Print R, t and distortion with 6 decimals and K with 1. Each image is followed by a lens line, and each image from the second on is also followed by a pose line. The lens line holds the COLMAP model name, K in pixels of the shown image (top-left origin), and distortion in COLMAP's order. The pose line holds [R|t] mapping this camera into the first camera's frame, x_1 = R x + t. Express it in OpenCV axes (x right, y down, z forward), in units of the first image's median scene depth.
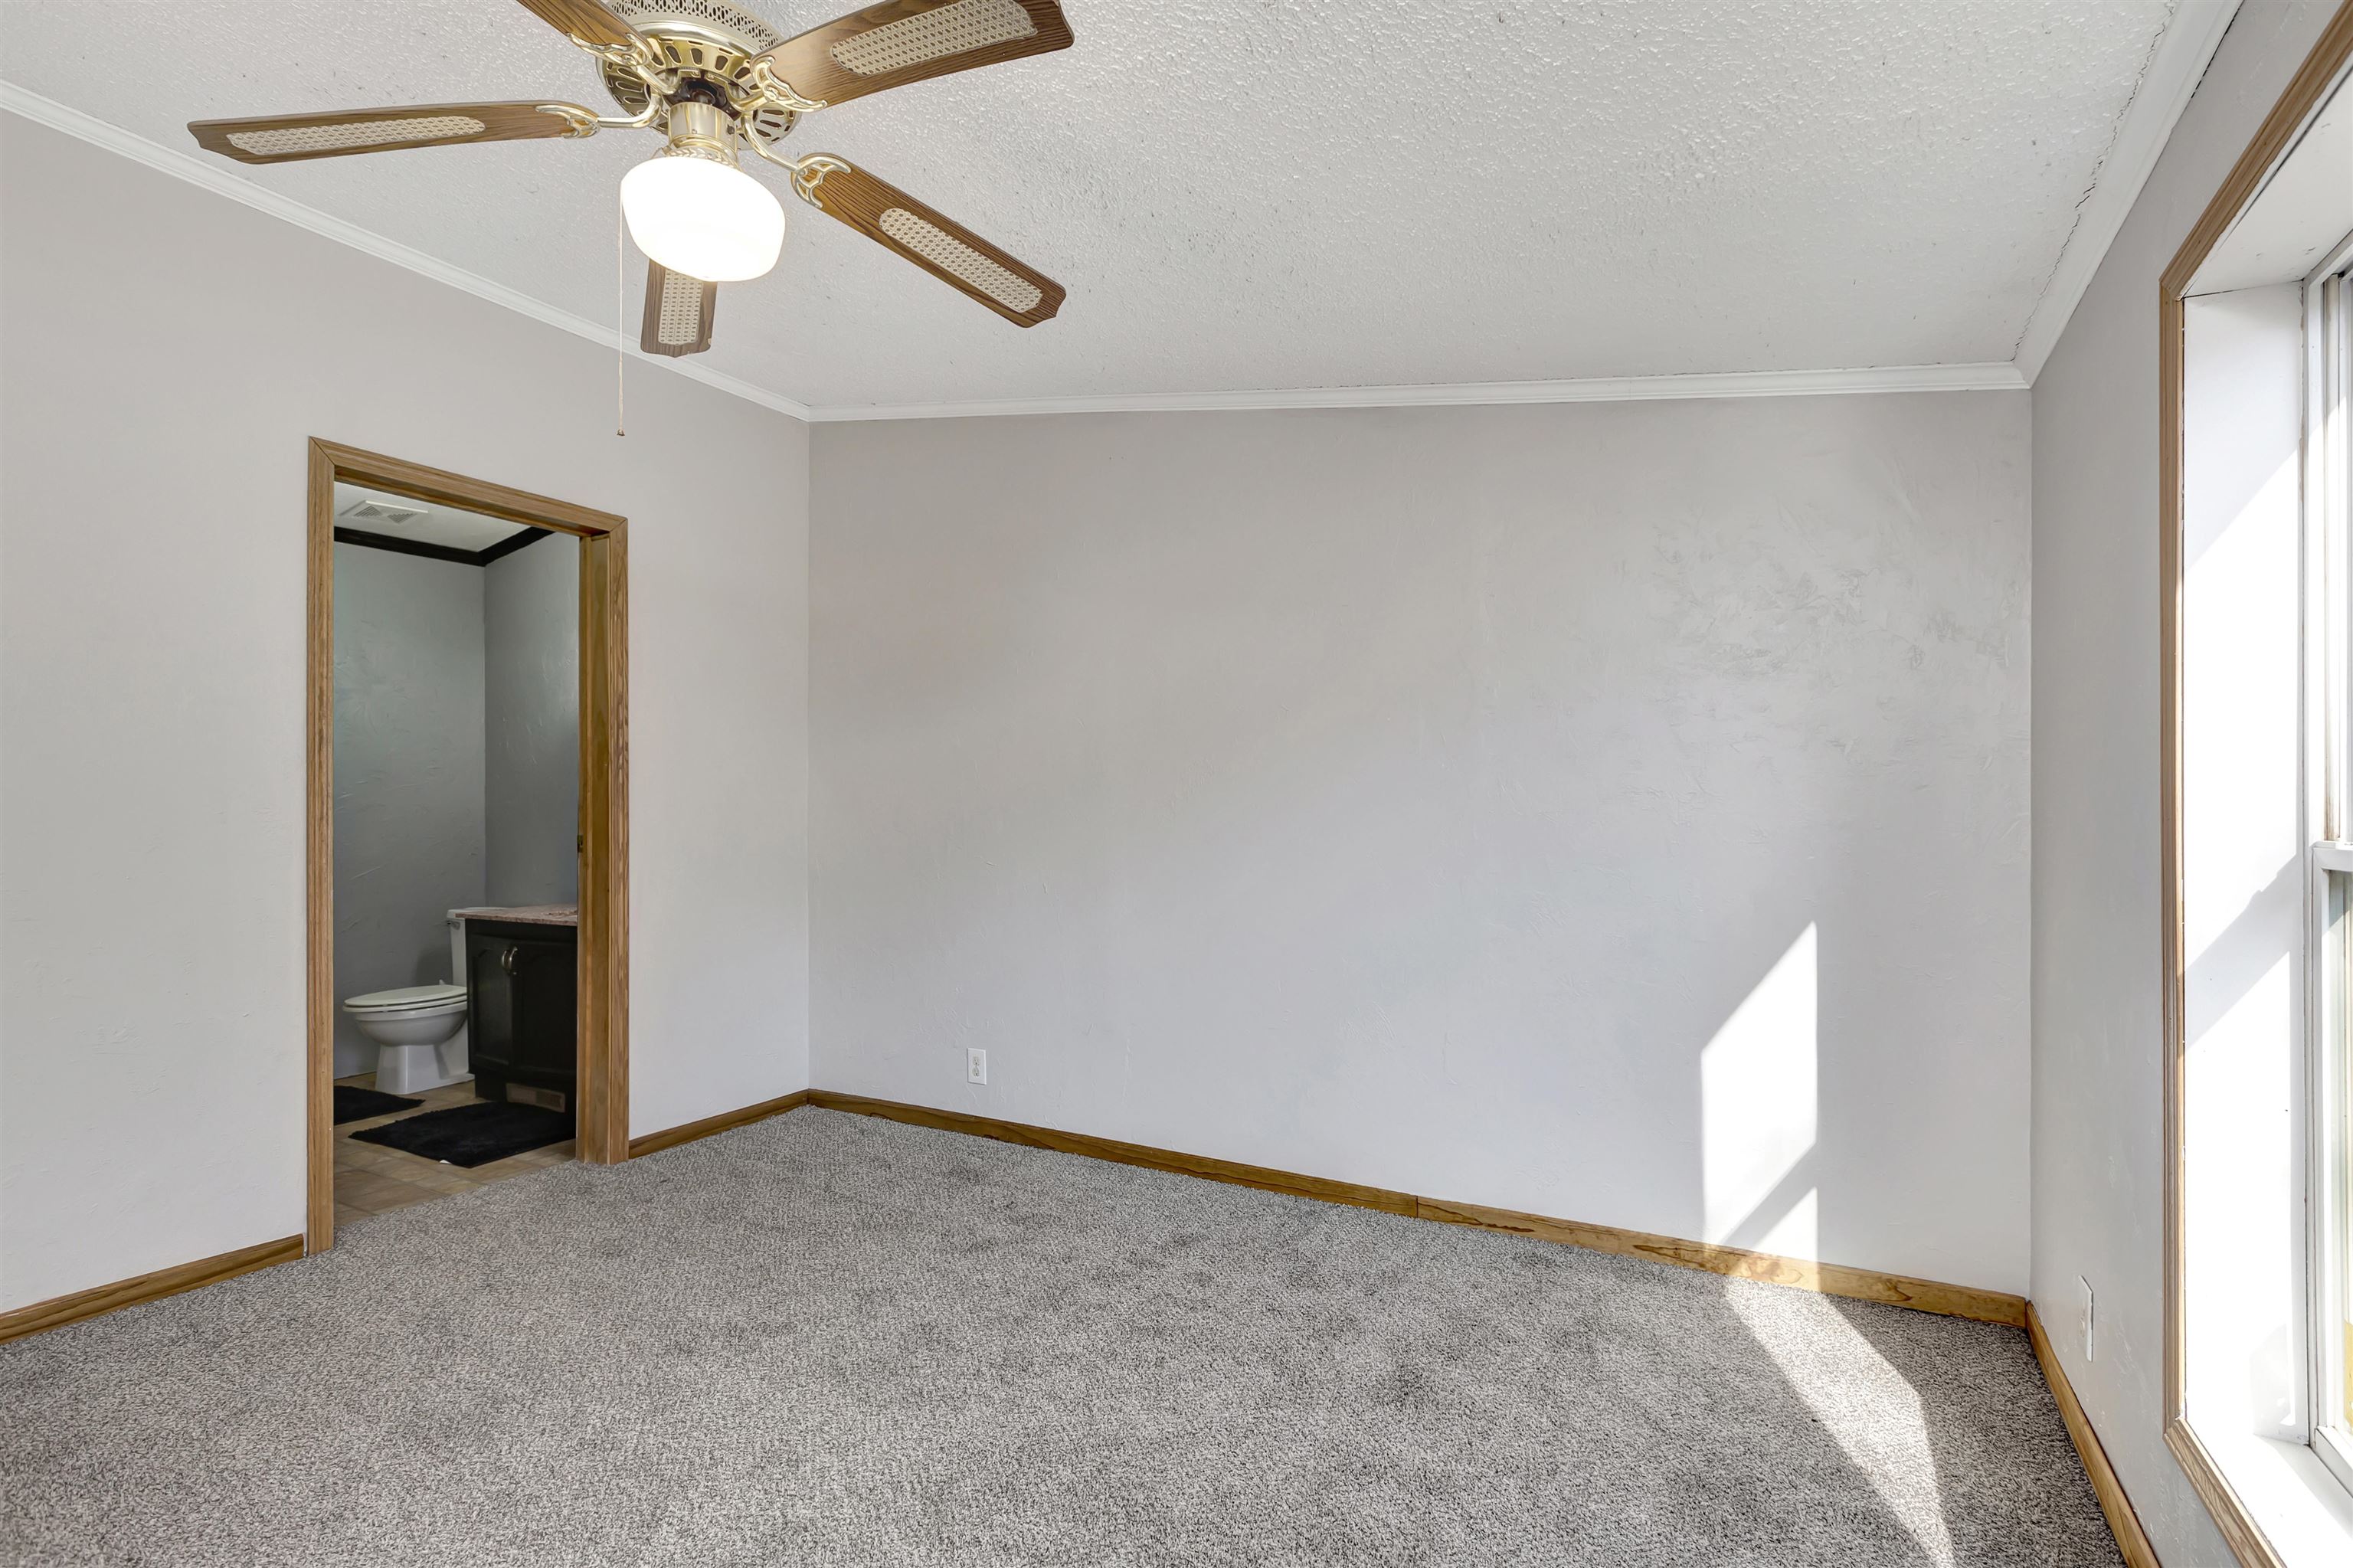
lens RADIAL K [[1083.9, 0, 1176.5], [0, 1083.9, 784.0], [0, 0, 1]] dist [-0.003670, -0.000056]
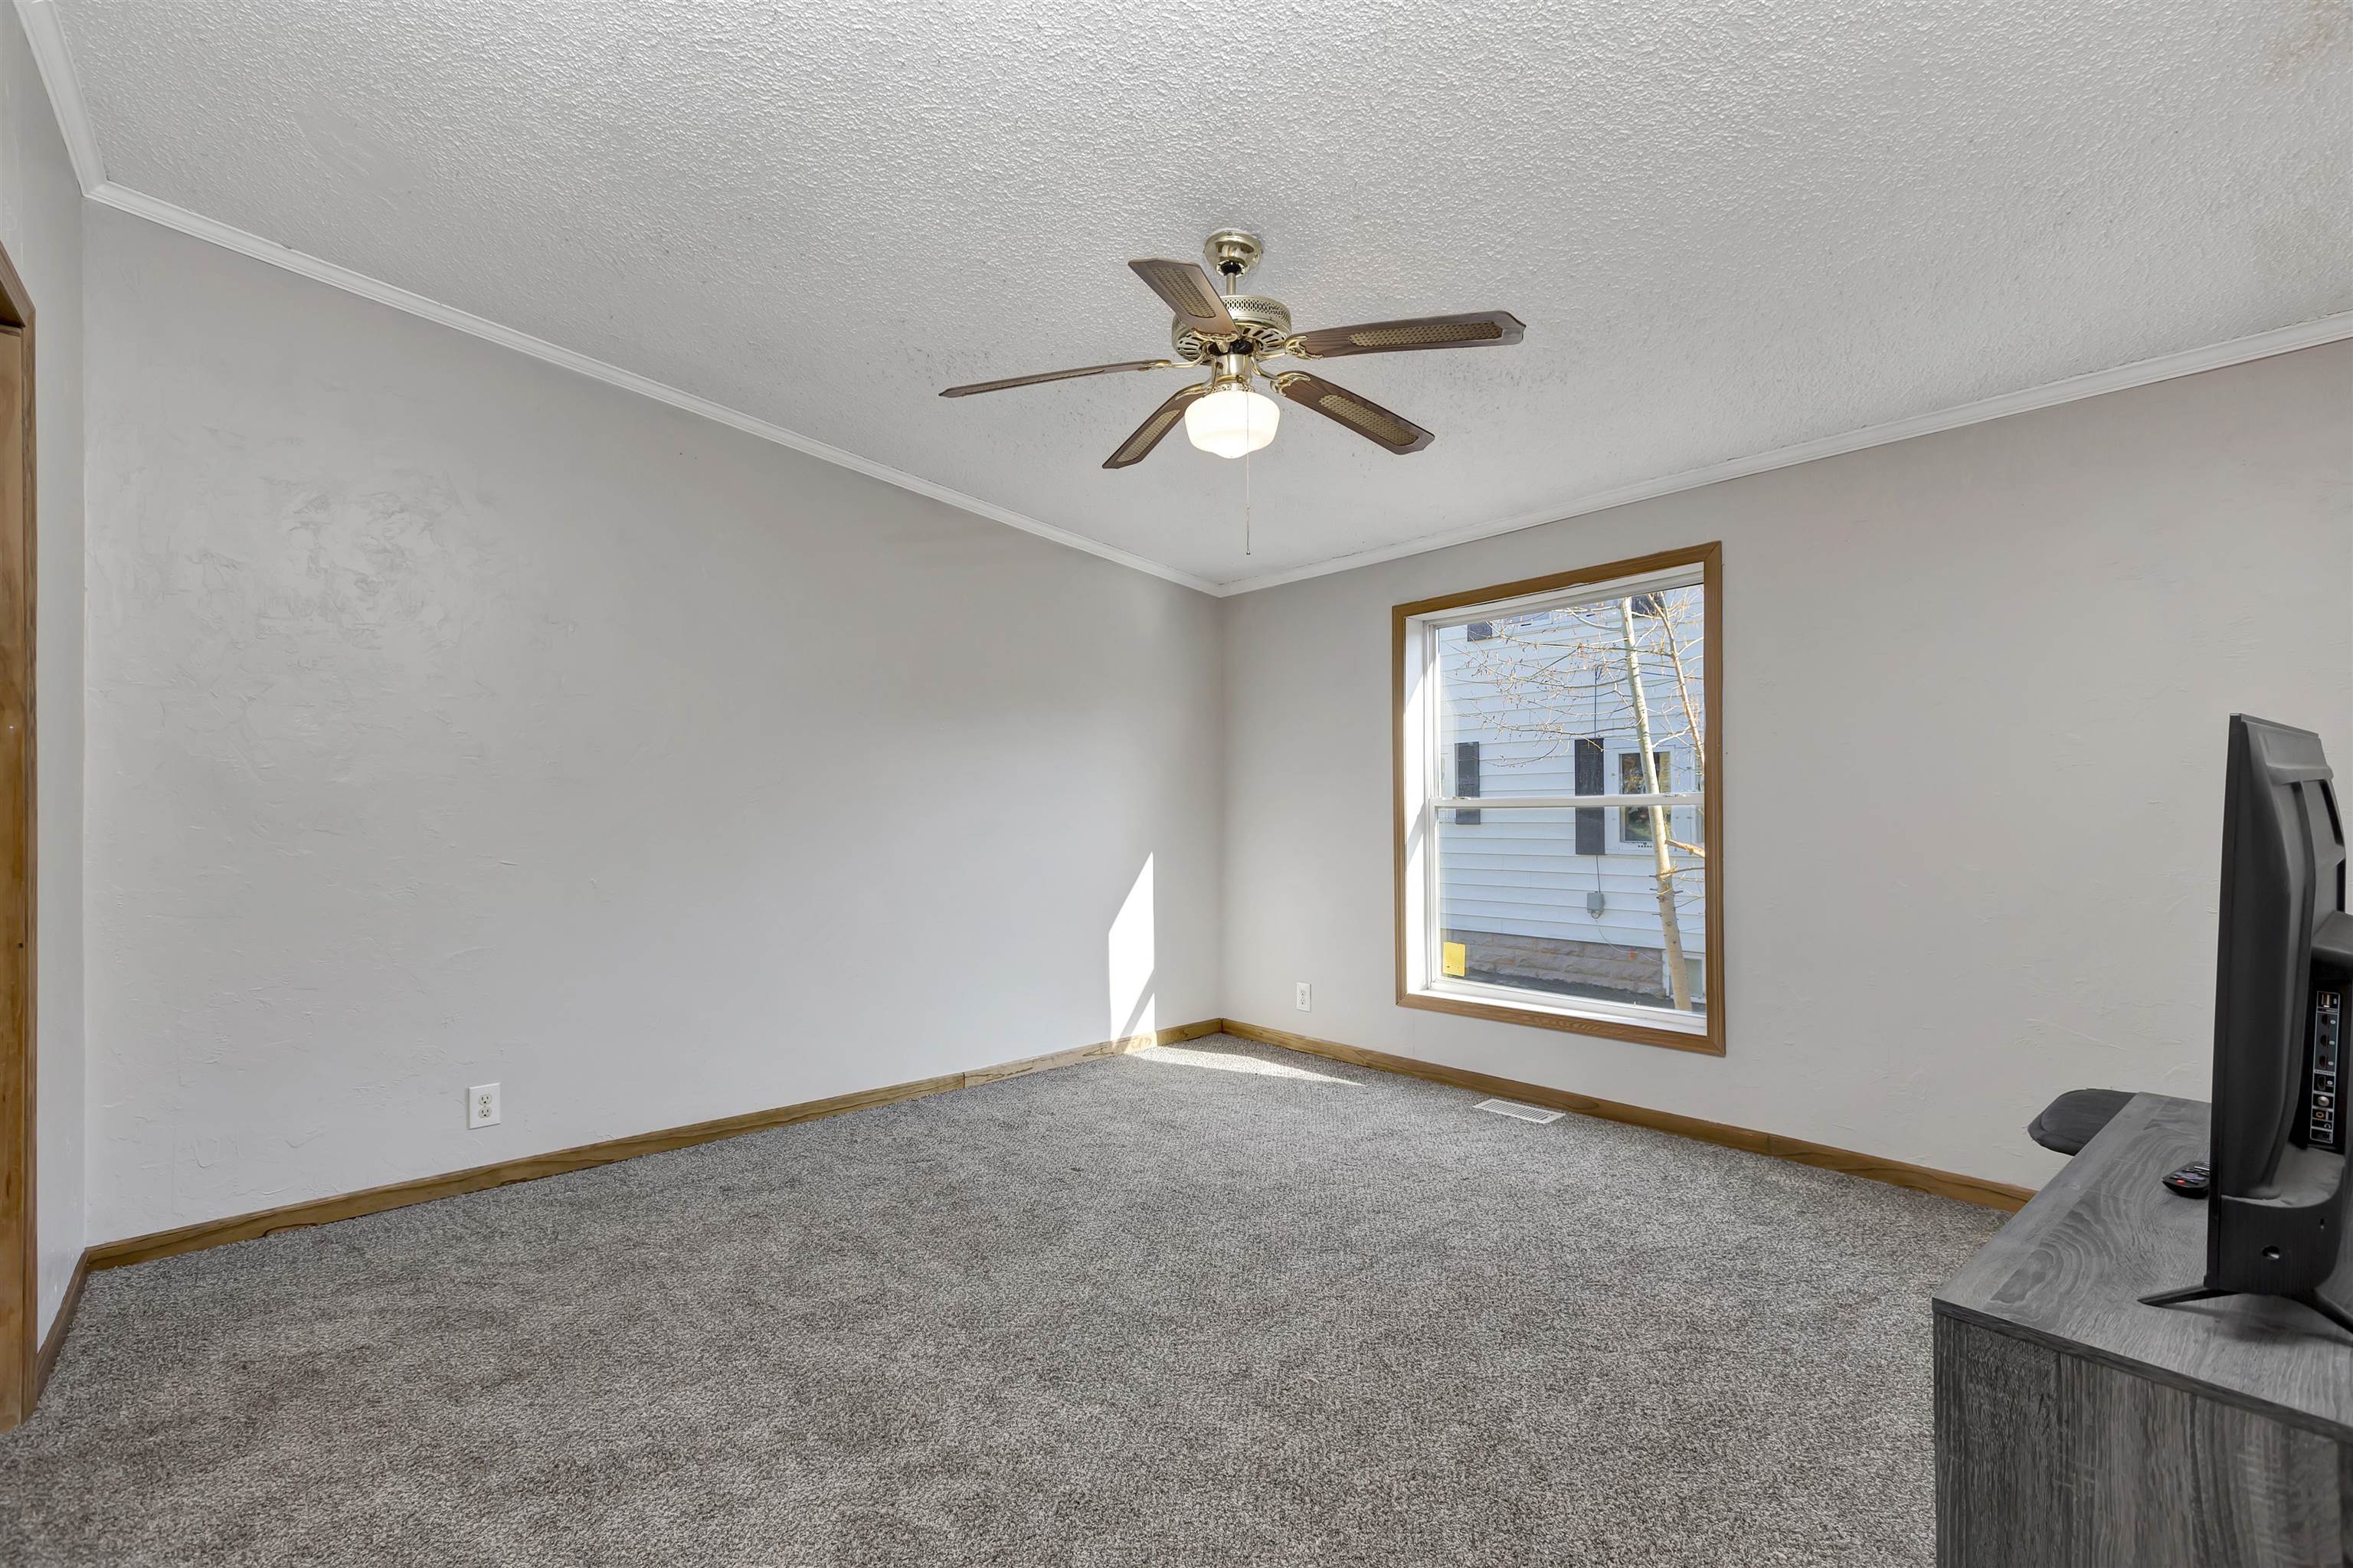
lens RADIAL K [[1066.5, 0, 1176.5], [0, 1066.5, 784.0], [0, 0, 1]] dist [0.001903, 0.000348]
pose [[0.349098, 0.002349, 0.937083, -1.110072], [-0.016769, 0.999852, 0.003740, 0.000073], [-0.936936, -0.017019, 0.349086, 0.310099]]
